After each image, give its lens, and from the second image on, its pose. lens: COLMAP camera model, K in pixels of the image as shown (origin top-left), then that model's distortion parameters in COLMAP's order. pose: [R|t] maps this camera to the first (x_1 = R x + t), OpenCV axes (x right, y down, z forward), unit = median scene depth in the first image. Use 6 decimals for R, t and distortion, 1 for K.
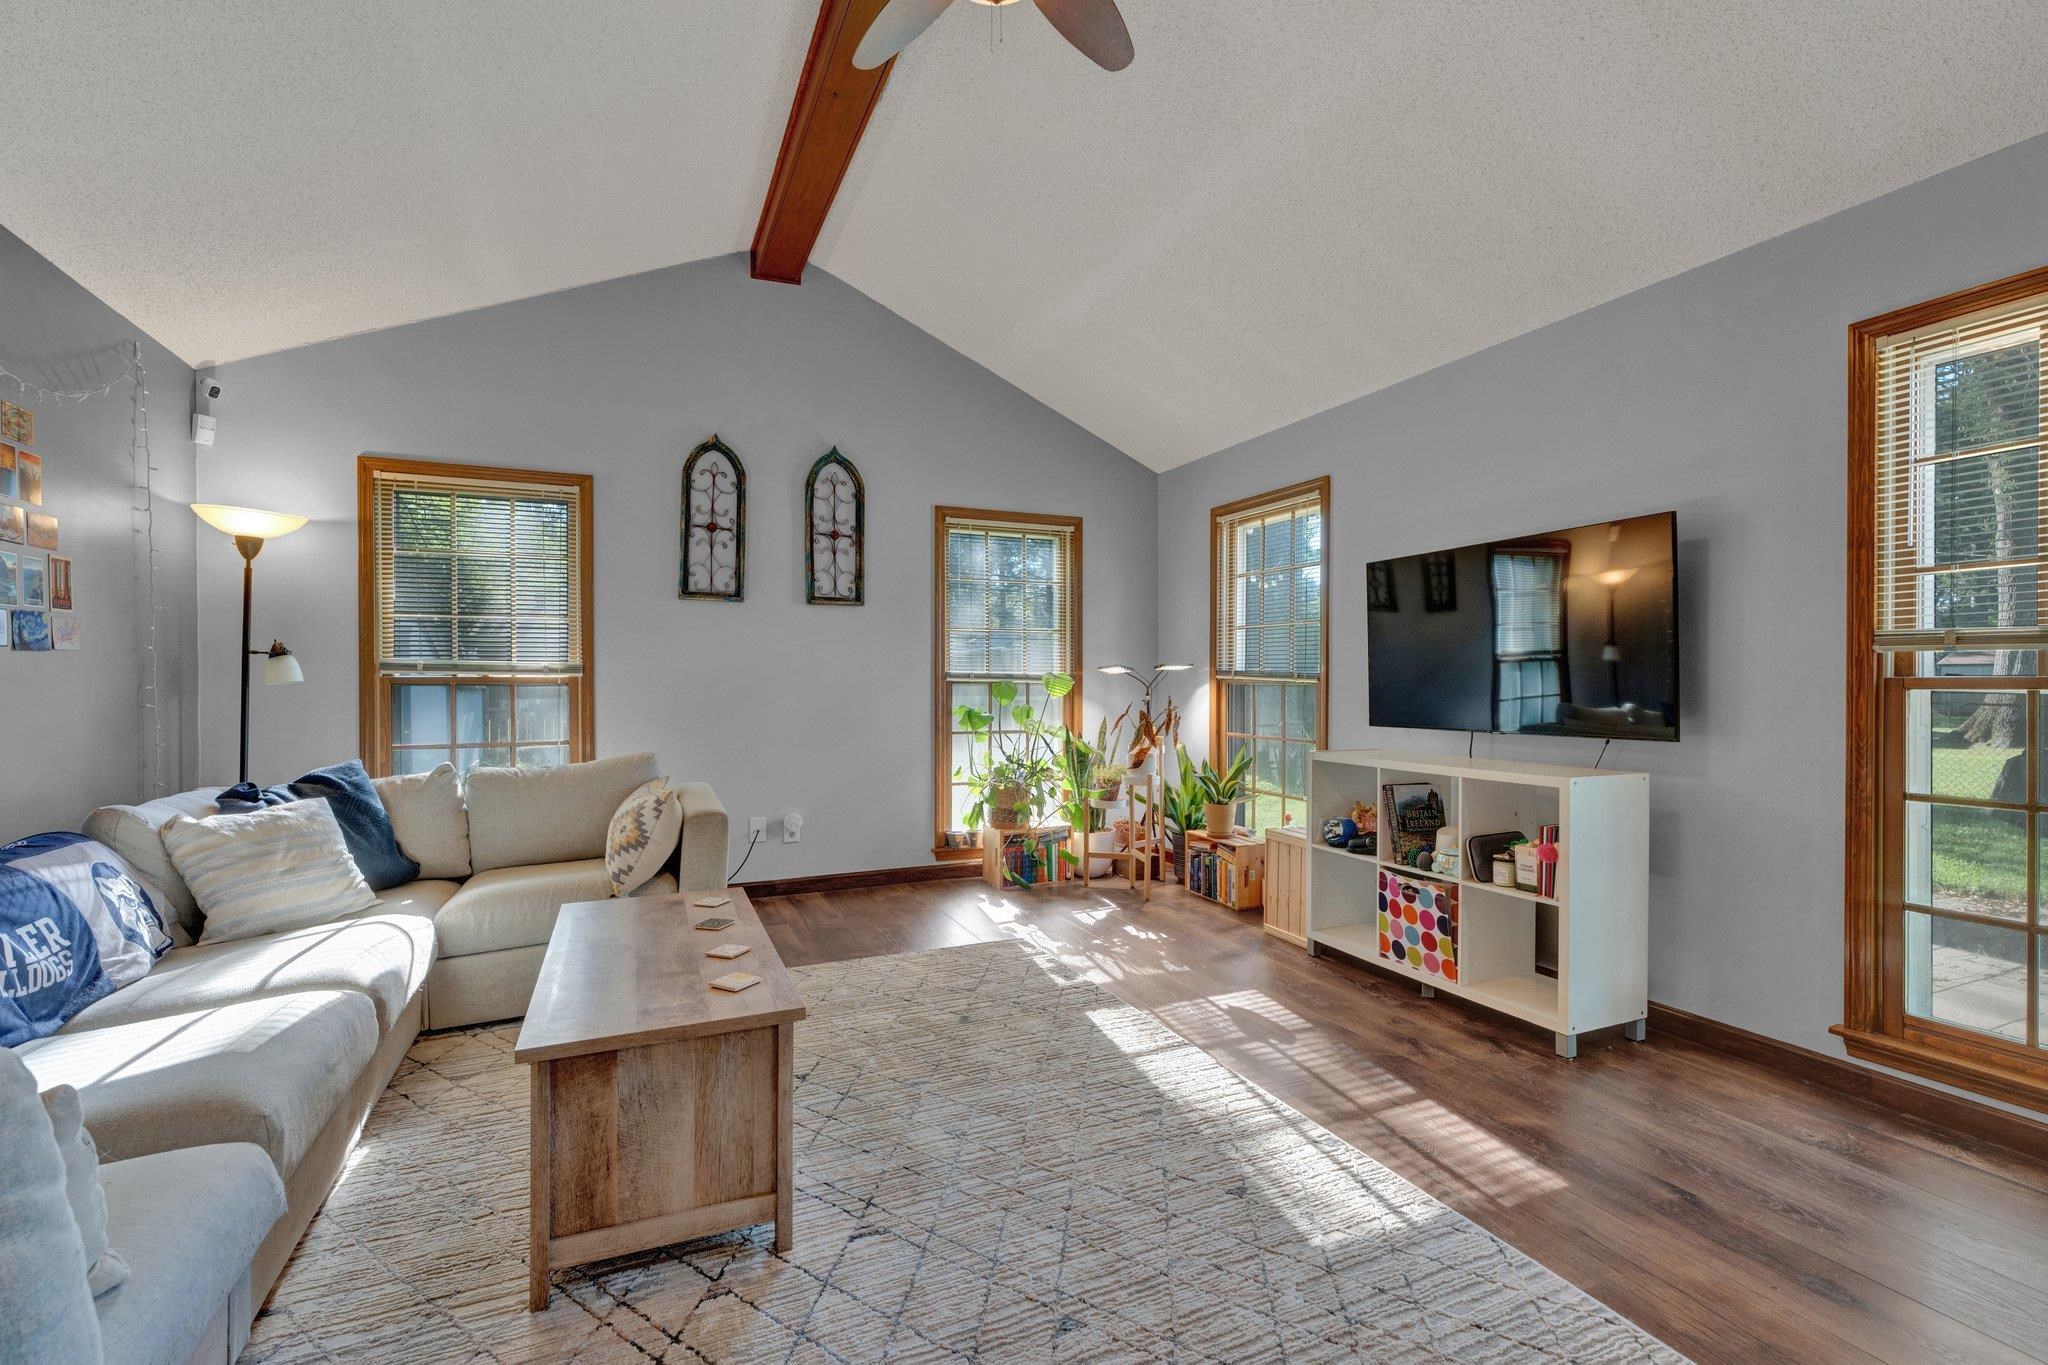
lens RADIAL K [[881.2, 0, 1030.5], [0, 881.2, 687.4], [0, 0, 1]] dist [0.000897, 0.000020]
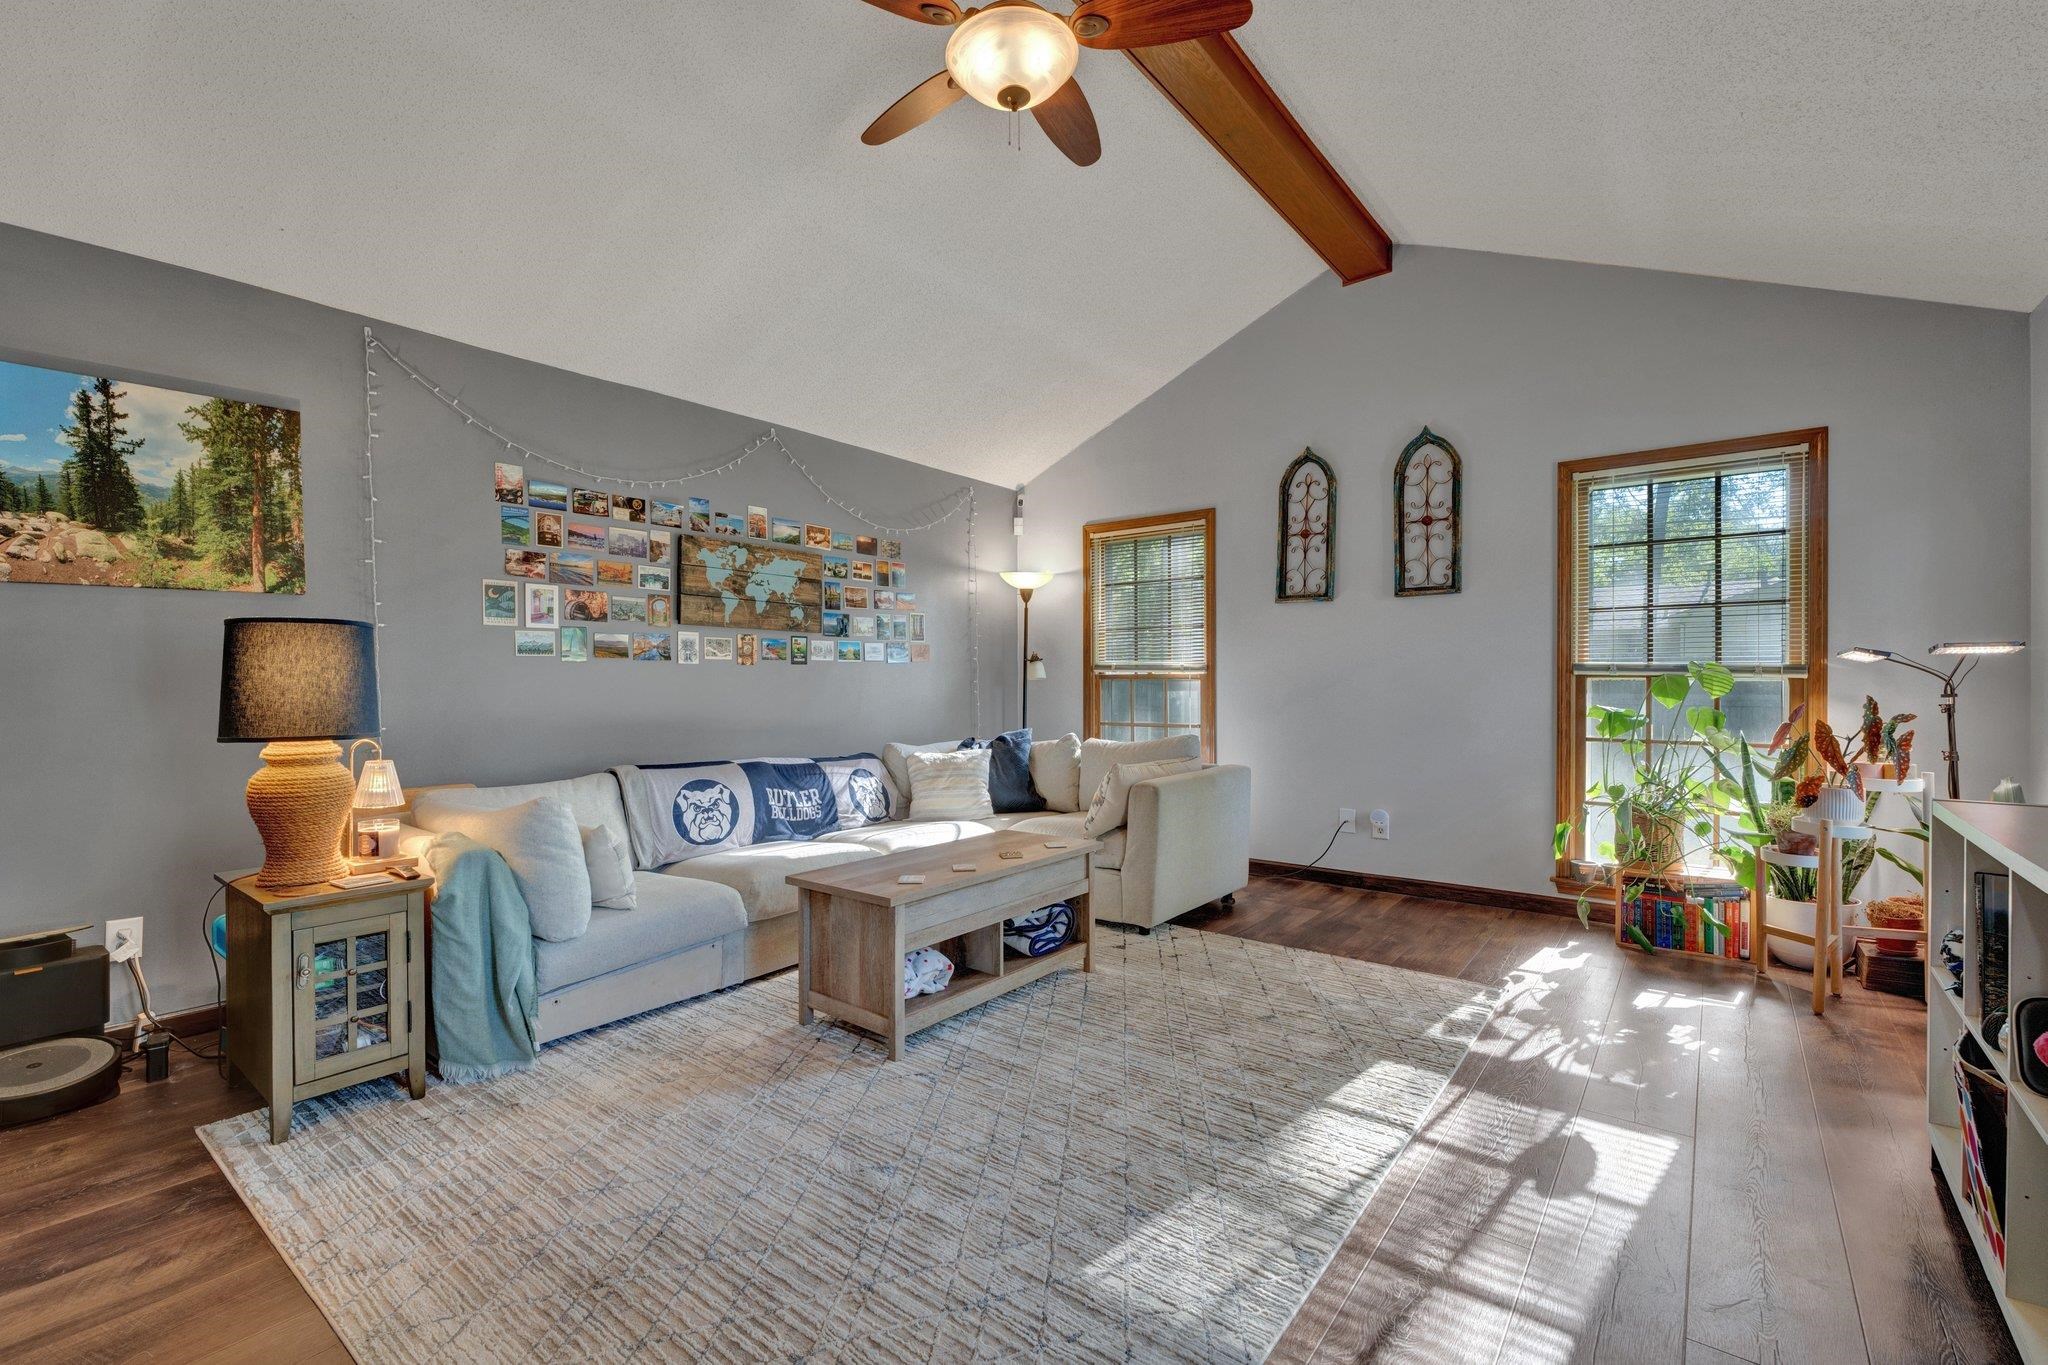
lens RADIAL K [[881.2, 0, 1030.5], [0, 881.2, 687.4], [0, 0, 1]] dist [0.000897, 0.000020]
pose [[0.471441, 0.006172, -0.881876, 0.472734], [-0.002195, 0.999981, 0.005825, 0.000781], [0.881895, -0.000811, 0.471446, 0.211155]]
